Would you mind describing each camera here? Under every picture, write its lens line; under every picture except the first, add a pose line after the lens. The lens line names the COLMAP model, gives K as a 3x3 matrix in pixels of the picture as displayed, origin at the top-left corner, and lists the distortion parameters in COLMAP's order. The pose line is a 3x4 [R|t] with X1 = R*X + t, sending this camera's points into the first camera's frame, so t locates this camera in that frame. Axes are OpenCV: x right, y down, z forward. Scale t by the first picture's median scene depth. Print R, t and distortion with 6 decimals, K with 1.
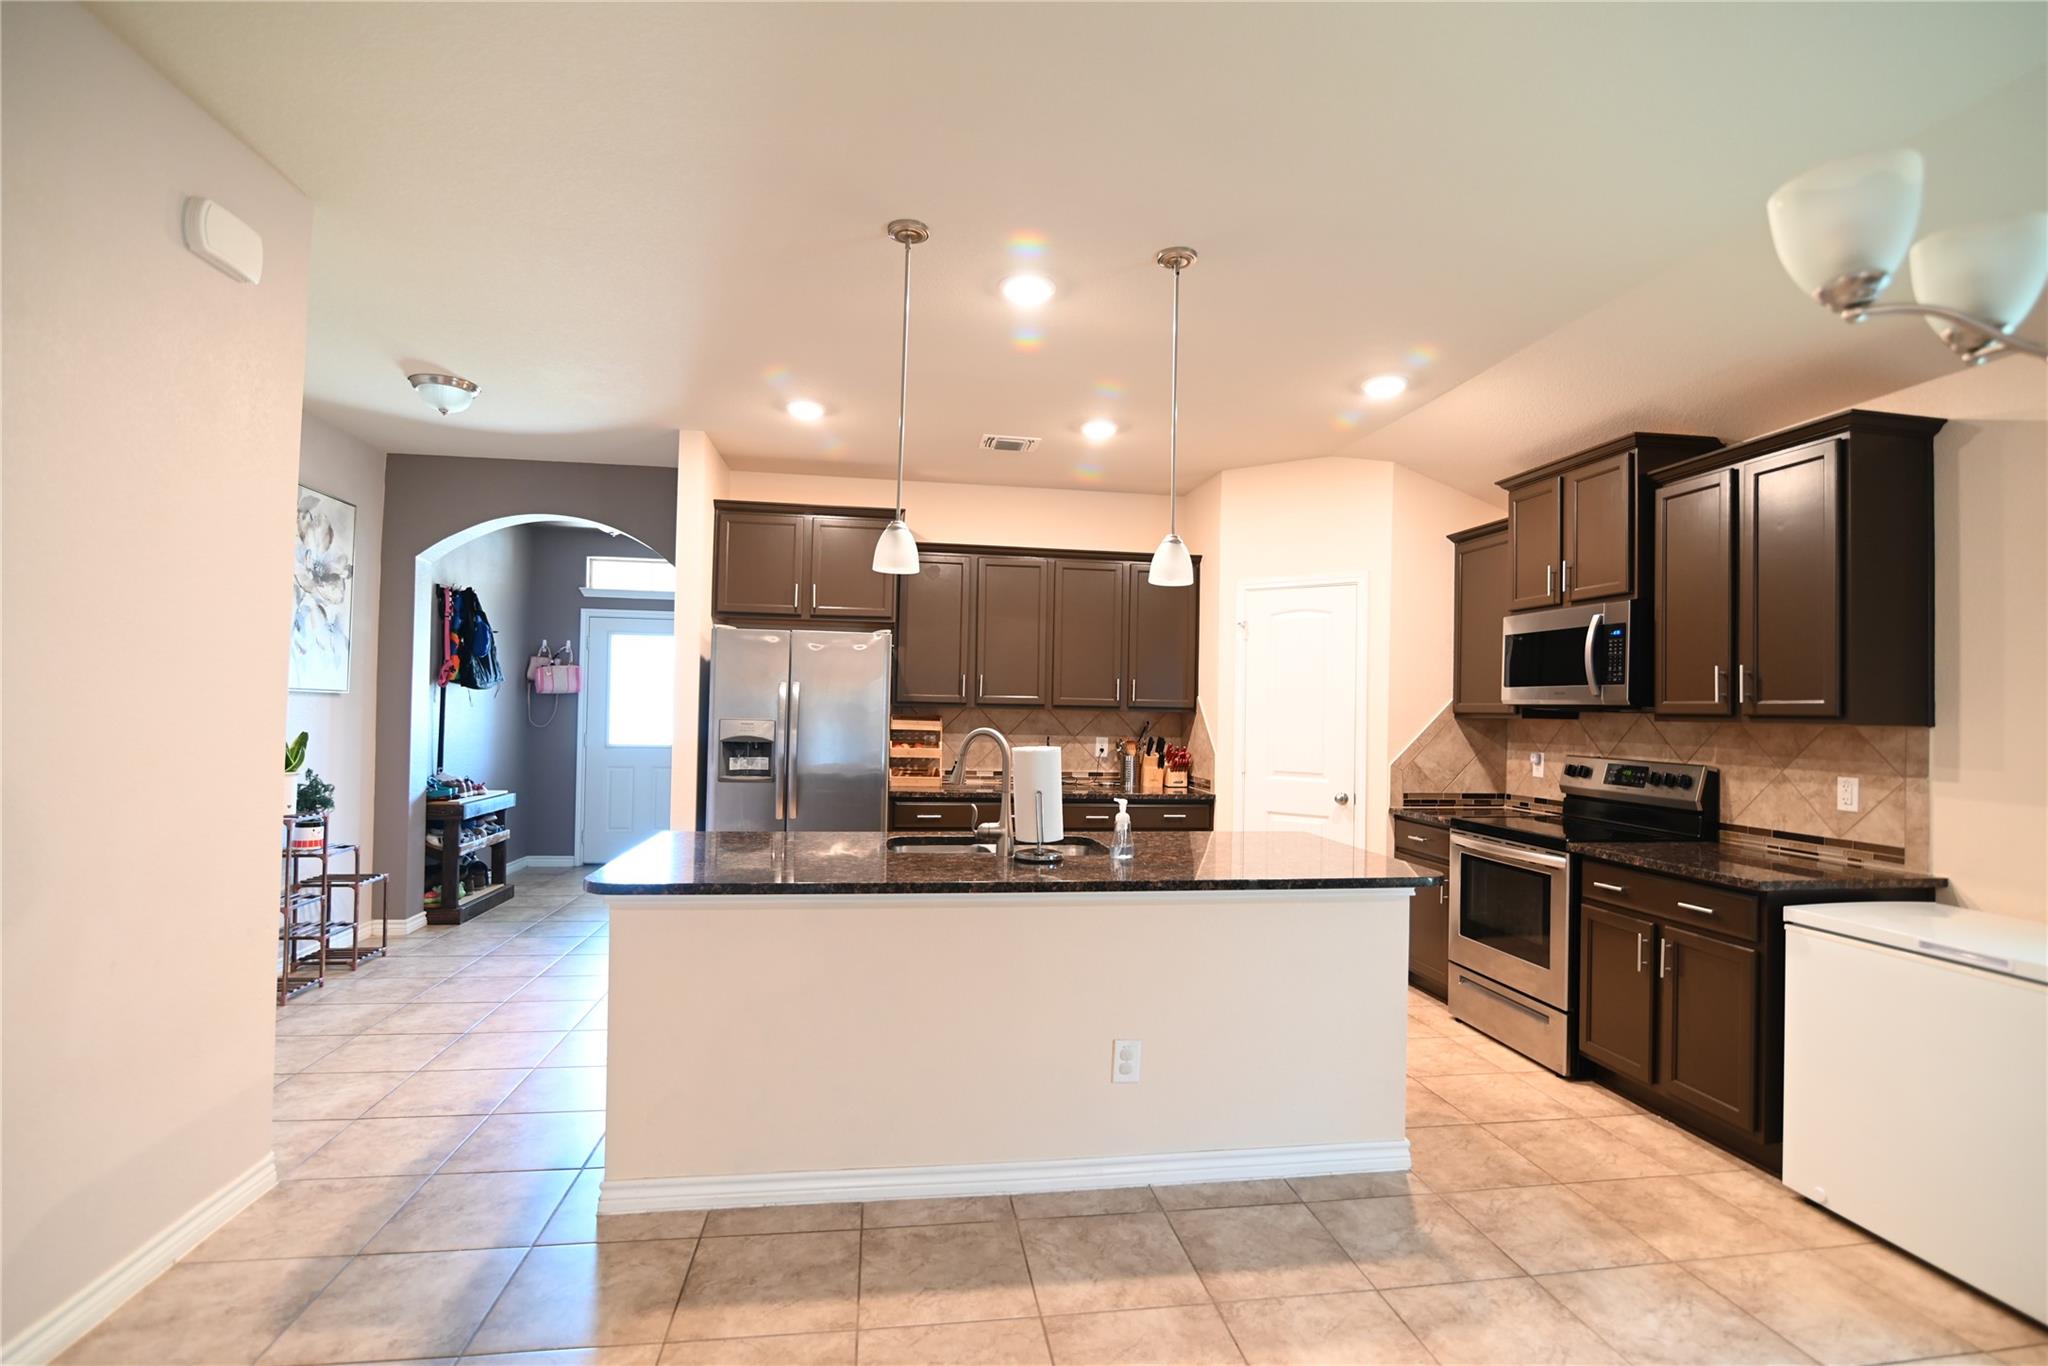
lens RADIAL K [[944.6, 0, 1026.5], [0, 944.6, 693.2], [0, 0, 1]] dist [-0.019414, 0.001193]
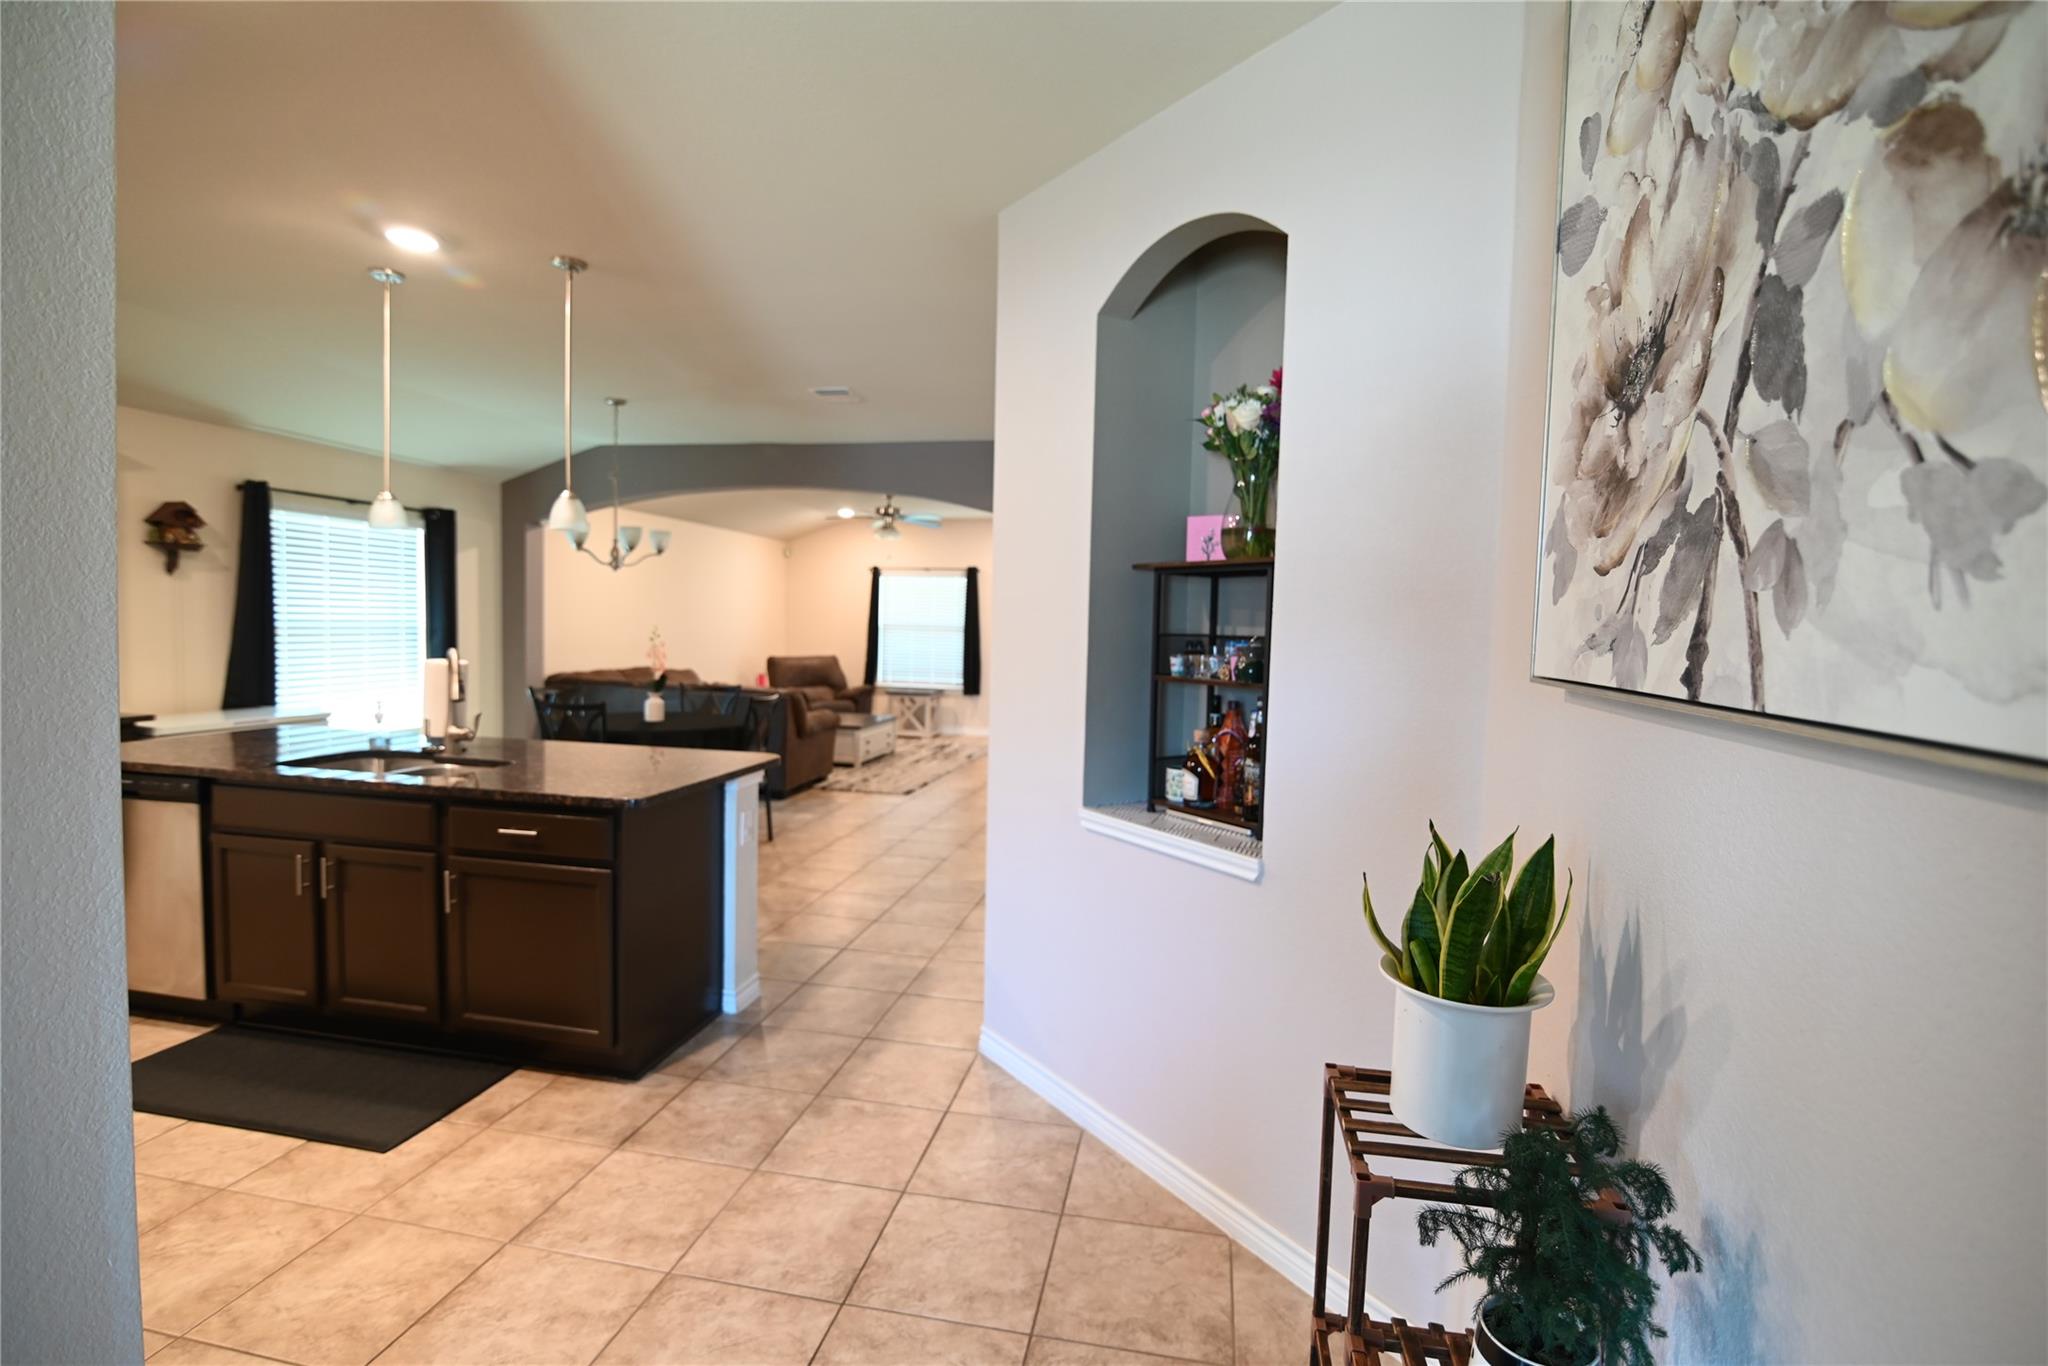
lens RADIAL K [[944.6, 0, 1033.3], [0, 944.6, 678.7], [0, 0, 1]] dist [-0.019414, 0.001193]
pose [[-0.943423, -0.066969, 0.324758, -0.907679], [-0.054399, 0.997382, 0.047641, -0.016701], [-0.327098, 0.027279, -0.944596, 1.556064]]
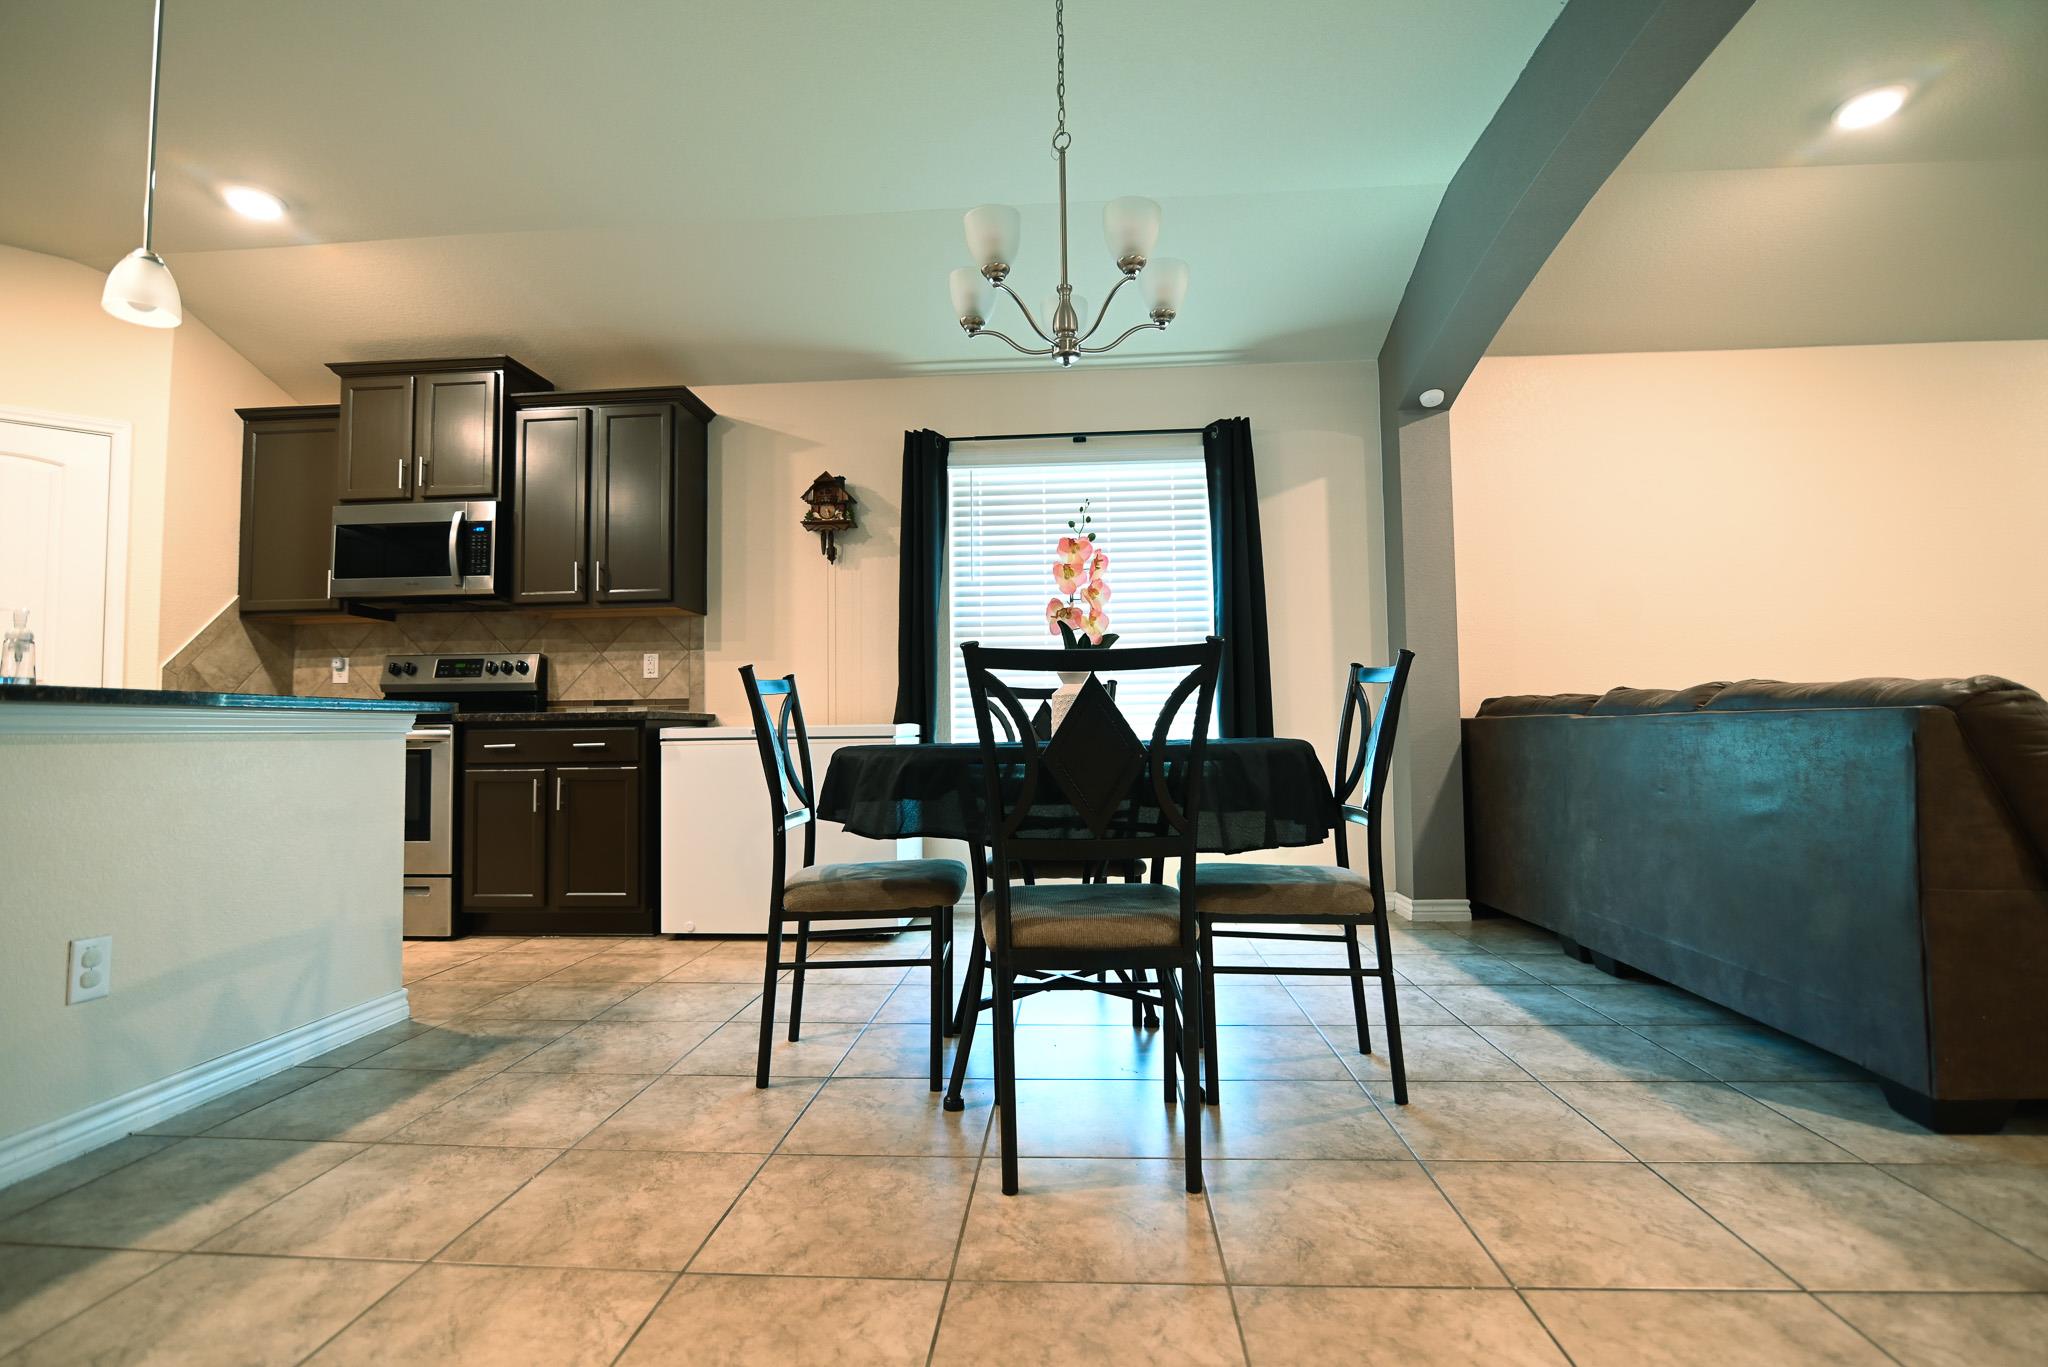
lens RADIAL K [[944.6, 0, 1028.2], [0, 944.6, 682.7], [0, 0, 1]] dist [-0.019414, 0.001193]
pose [[0.212677, 0.028047, 0.976720, -0.318208], [0.000987, 0.999581, -0.028918, 0.153473], [-0.977122, 0.007114, 0.212560, 0.137775]]
